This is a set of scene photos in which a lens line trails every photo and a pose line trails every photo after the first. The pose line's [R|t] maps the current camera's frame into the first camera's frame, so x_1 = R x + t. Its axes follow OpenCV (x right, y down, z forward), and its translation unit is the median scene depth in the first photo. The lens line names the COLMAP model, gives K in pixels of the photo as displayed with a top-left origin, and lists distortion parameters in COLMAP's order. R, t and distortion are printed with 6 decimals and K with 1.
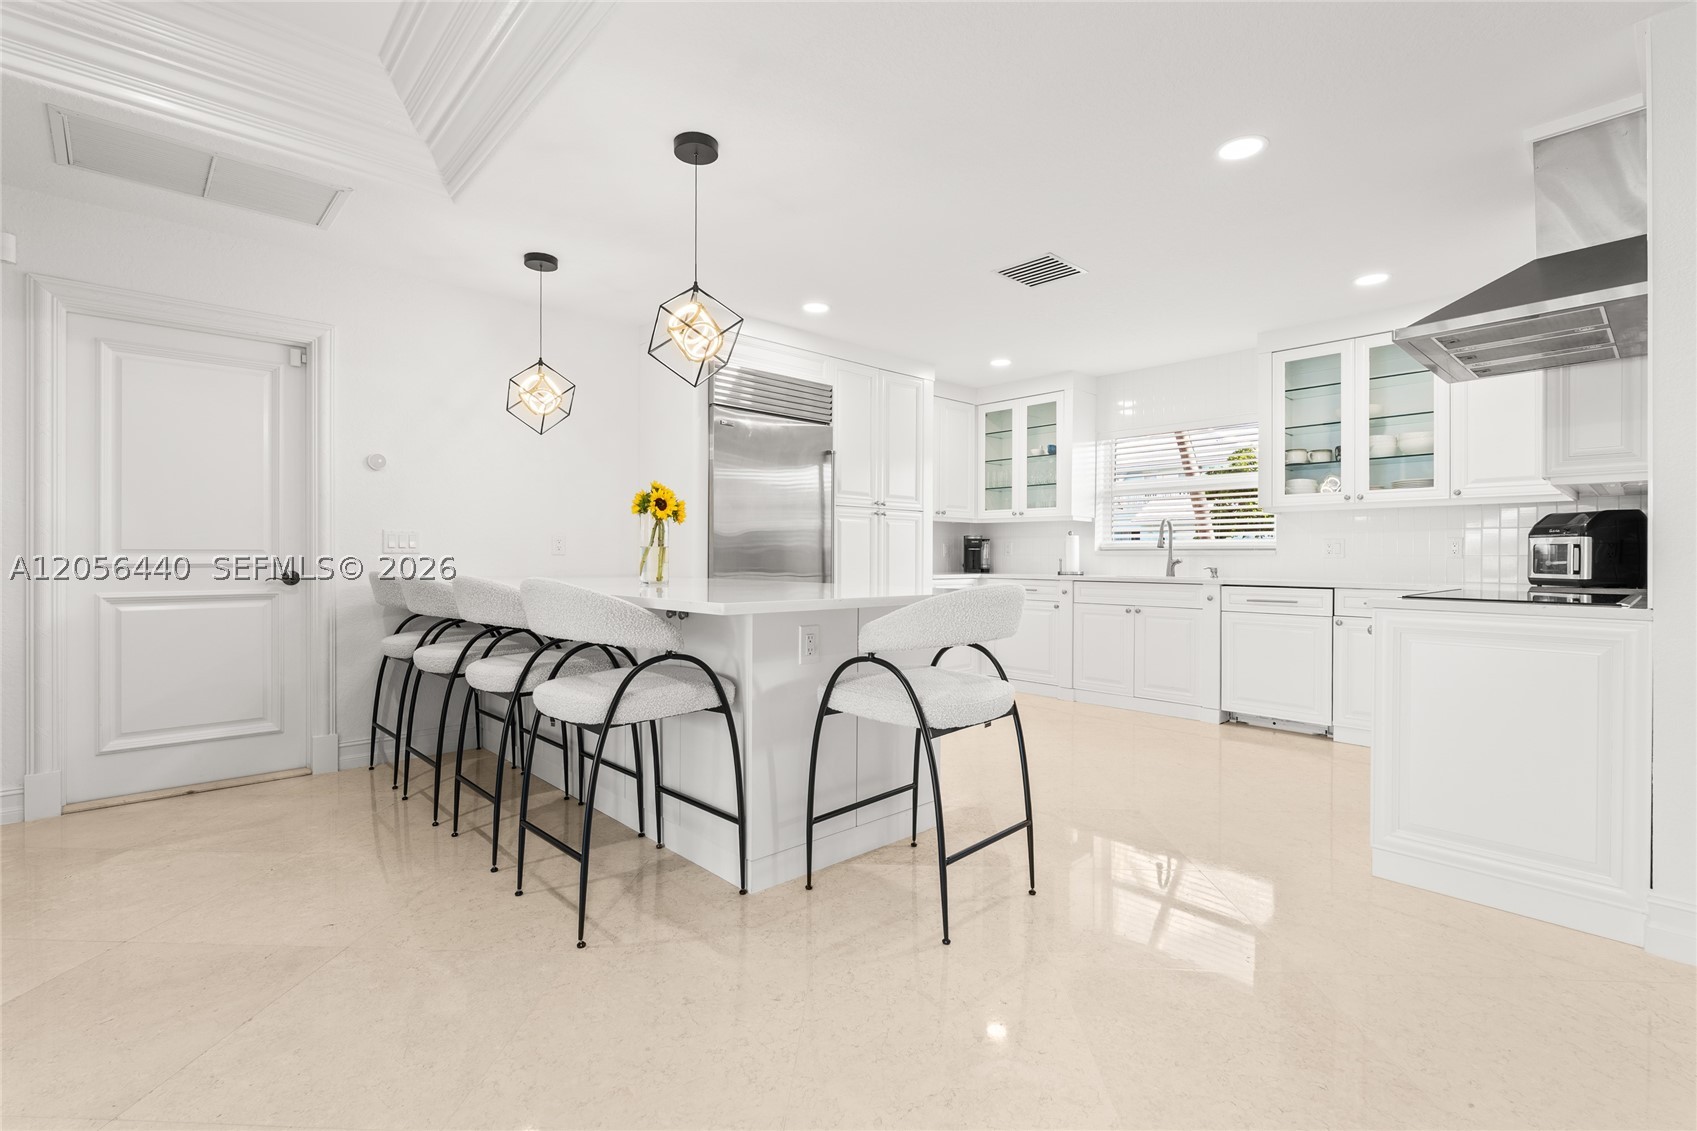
lens RADIAL K [[765.9, 0, 848.5], [0, 765.9, 565.5], [0, 0, 1]] dist [-0.004178, -0.000091]
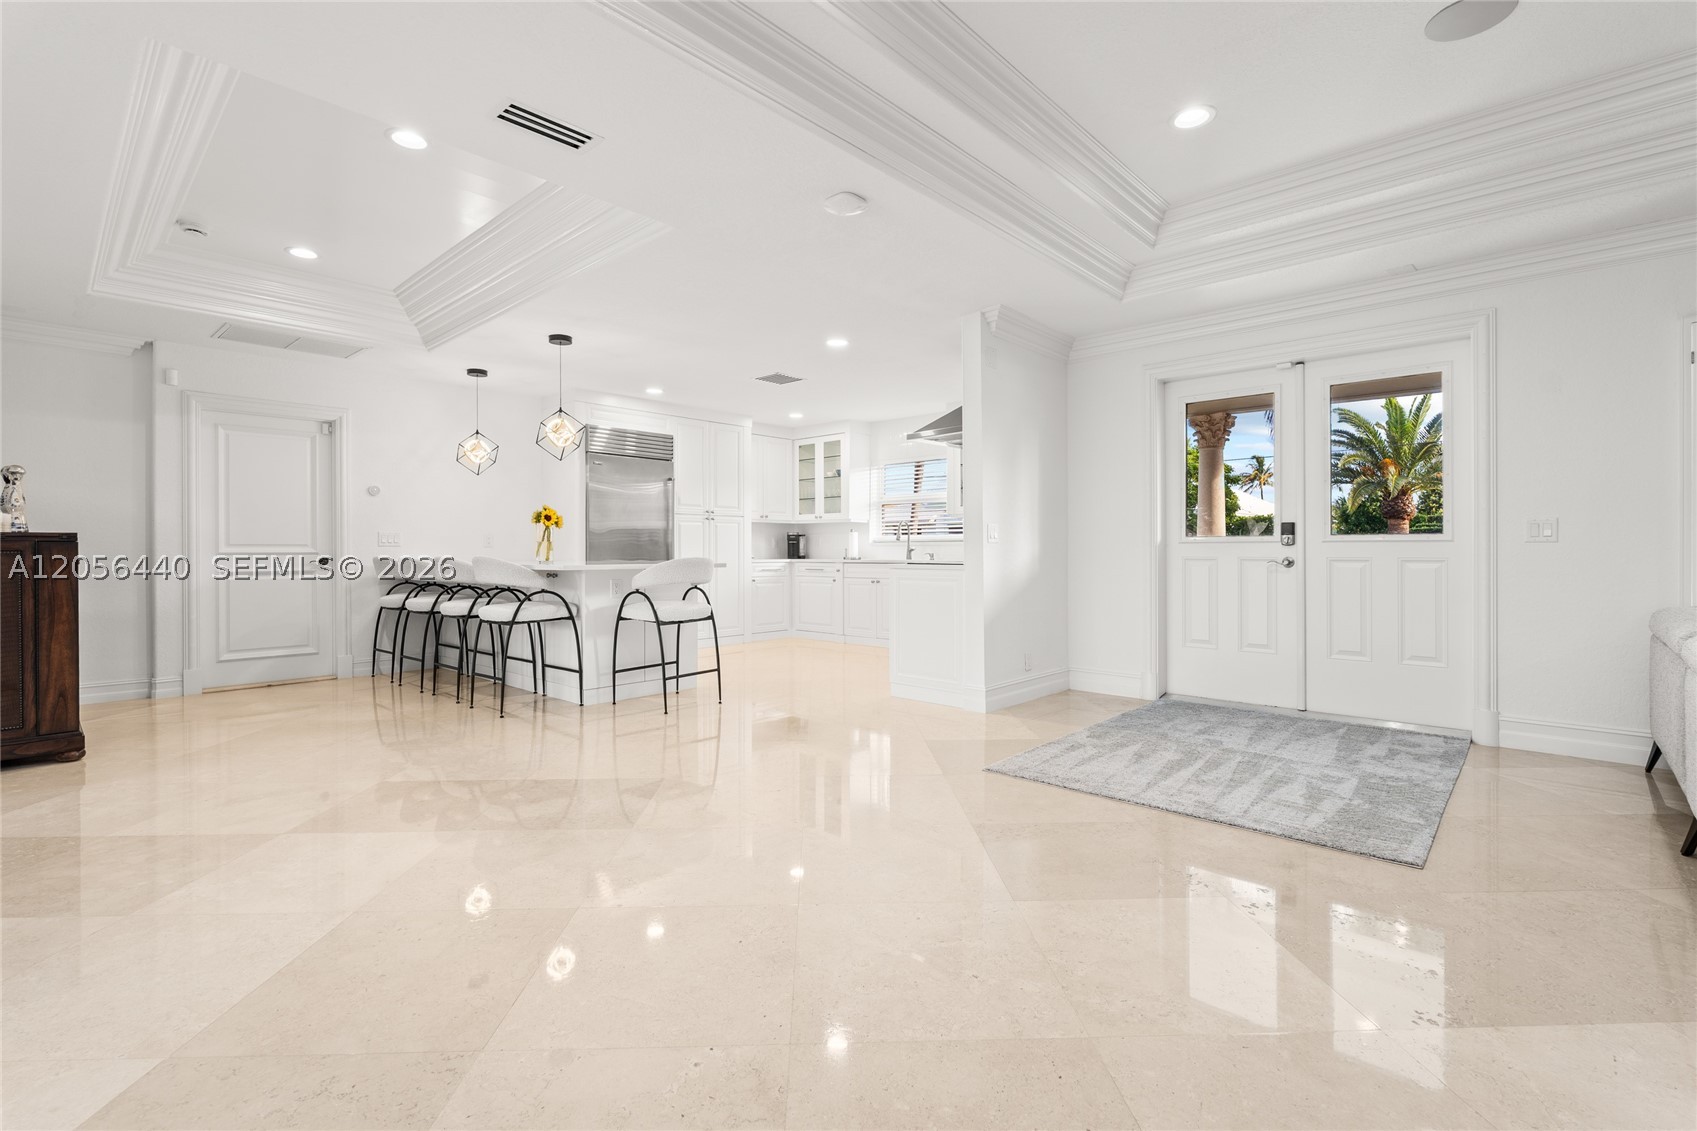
lens RADIAL K [[780.9, 0, 847.5], [0, 780.9, 558.2], [0, 0, 1]] dist [-0.000286, -0.000094]
pose [[0.997359, -0.006413, 0.072352, 0.219114], [0.006503, 0.999978, -0.001009, 0.014385], [-0.072344, 0.001477, 0.997379, -0.595503]]
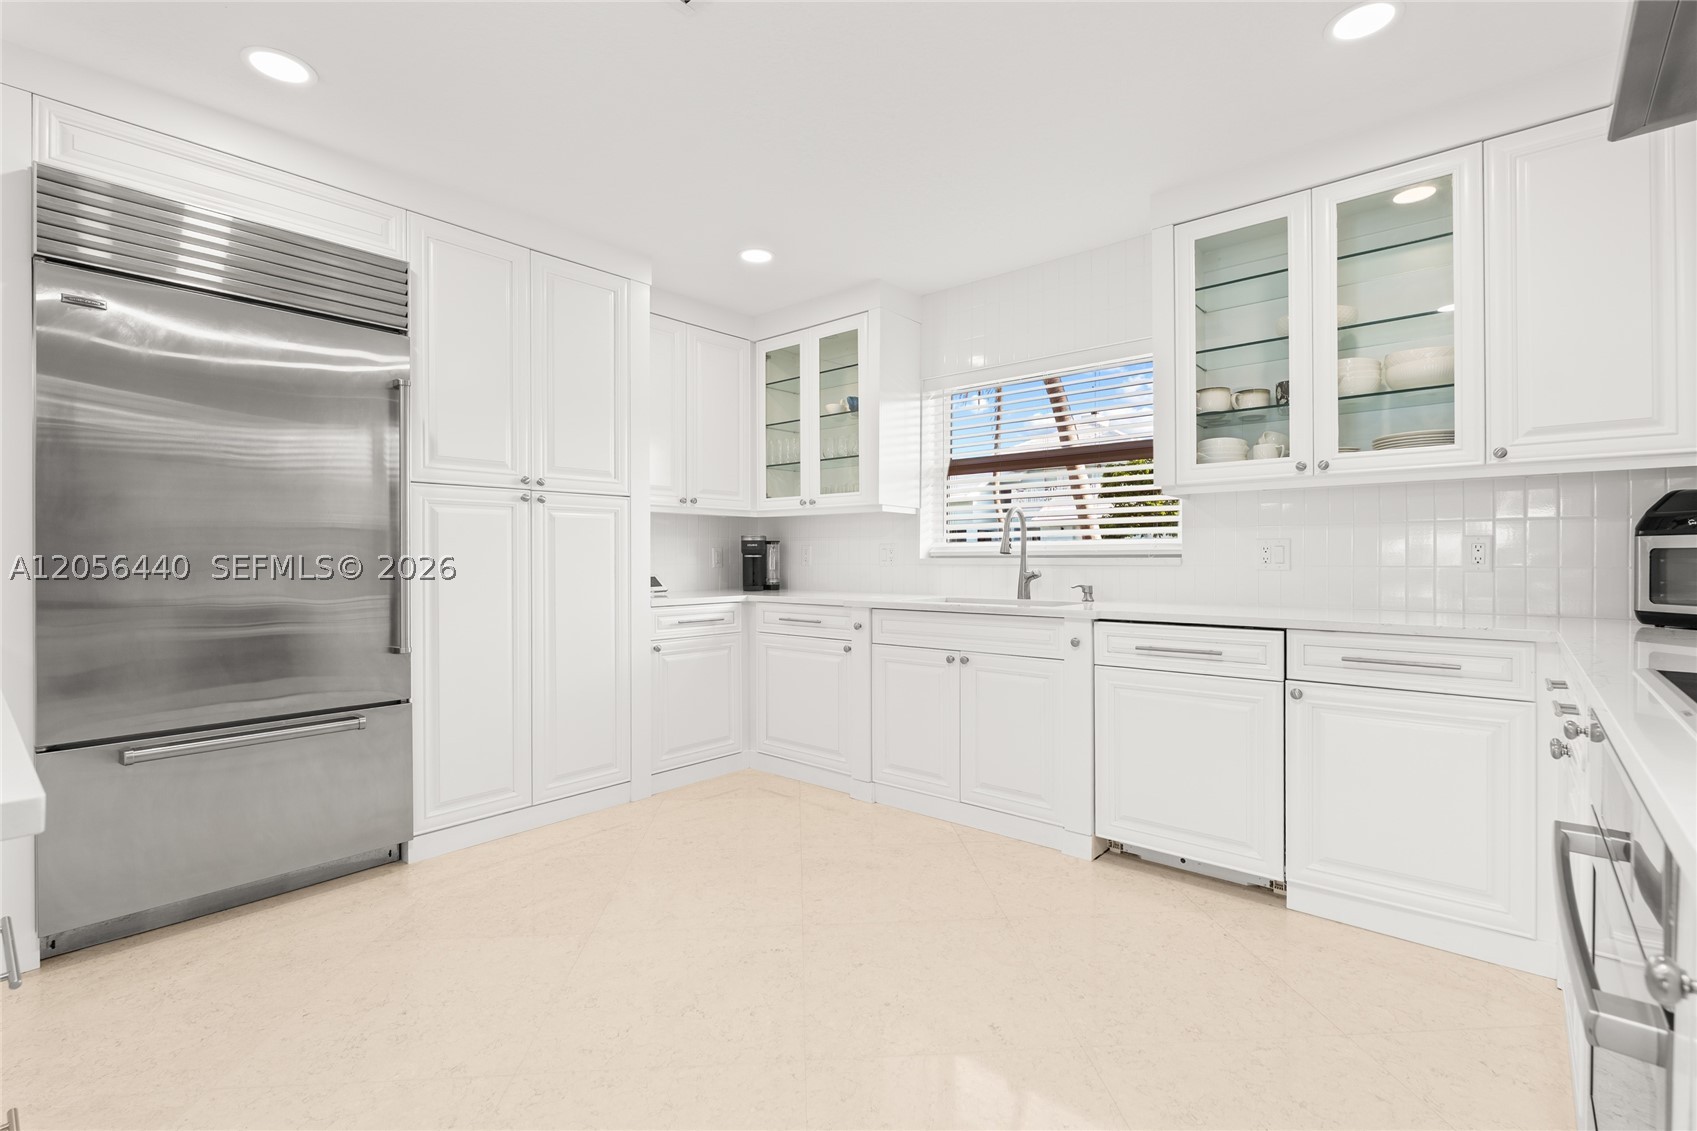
lens RADIAL K [[765.9, 0, 848.5], [0, 765.9, 565.5], [0, 0, 1]] dist [-0.004178, -0.000091]
pose [[0.994070, -0.008039, 0.108442, 0.238201], [0.008177, 0.999966, -0.000828, -0.016128], [-0.108432, 0.001709, 0.994102, 0.440436]]
